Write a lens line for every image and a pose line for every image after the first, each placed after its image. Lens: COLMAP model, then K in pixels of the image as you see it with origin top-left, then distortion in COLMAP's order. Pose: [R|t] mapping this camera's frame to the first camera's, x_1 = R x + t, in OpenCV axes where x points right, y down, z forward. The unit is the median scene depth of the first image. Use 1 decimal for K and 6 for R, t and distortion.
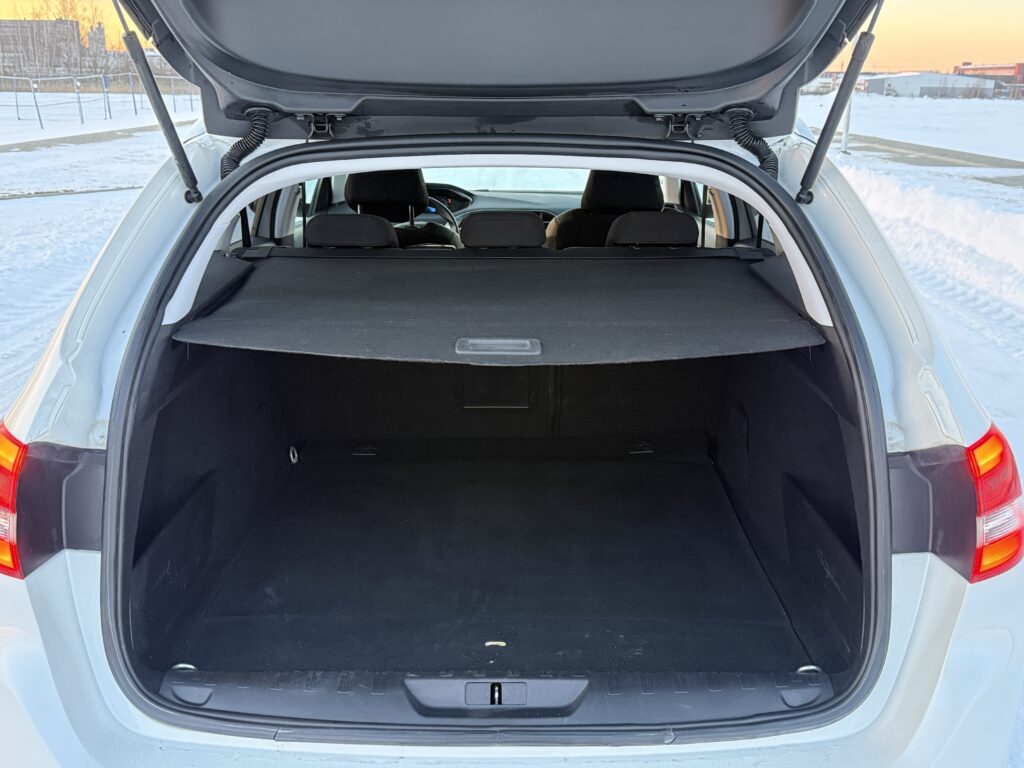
lens RADIAL K [[1071.3, 0, 512.0], [0, 1071.3, 384.0], [0, 0, 1]] dist [0.000953, 0.013986]
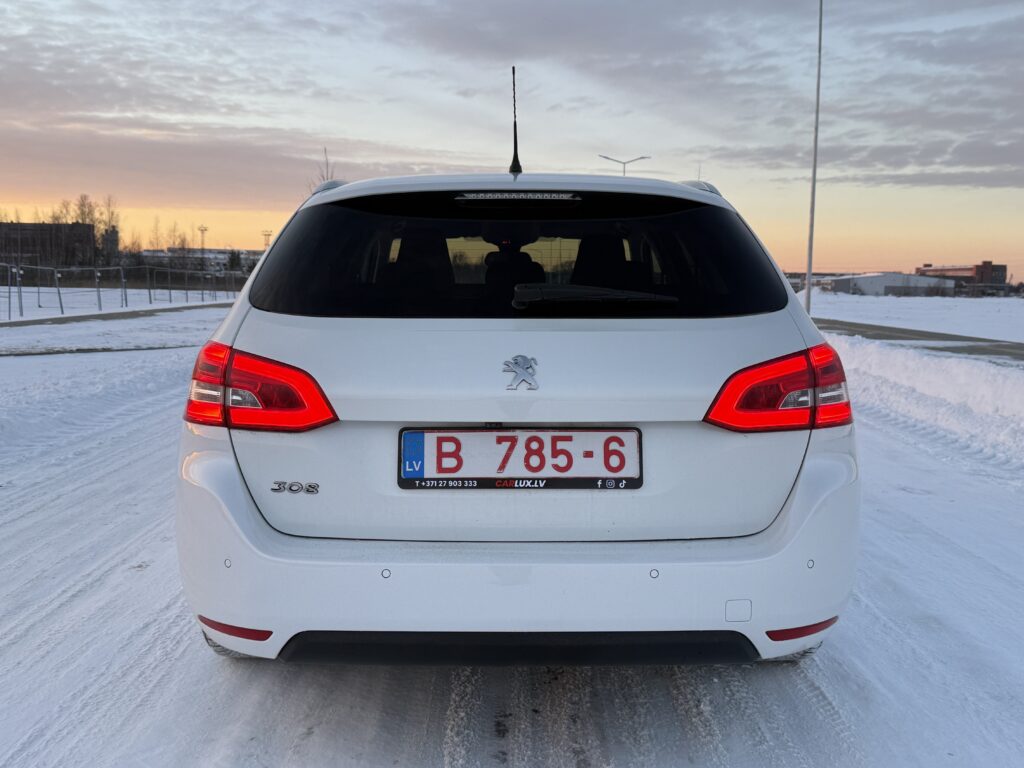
lens RADIAL K [[1030.1, 0, 512.0], [0, 1030.1, 384.0], [0, 0, 1]] dist [0.165112, -0.344405]
pose [[0.999943, 0.001694, 0.010538, -0.007354], [0.000190, 0.984346, -0.176248, 0.065087], [-0.010671, 0.176240, 0.984289, -0.090658]]
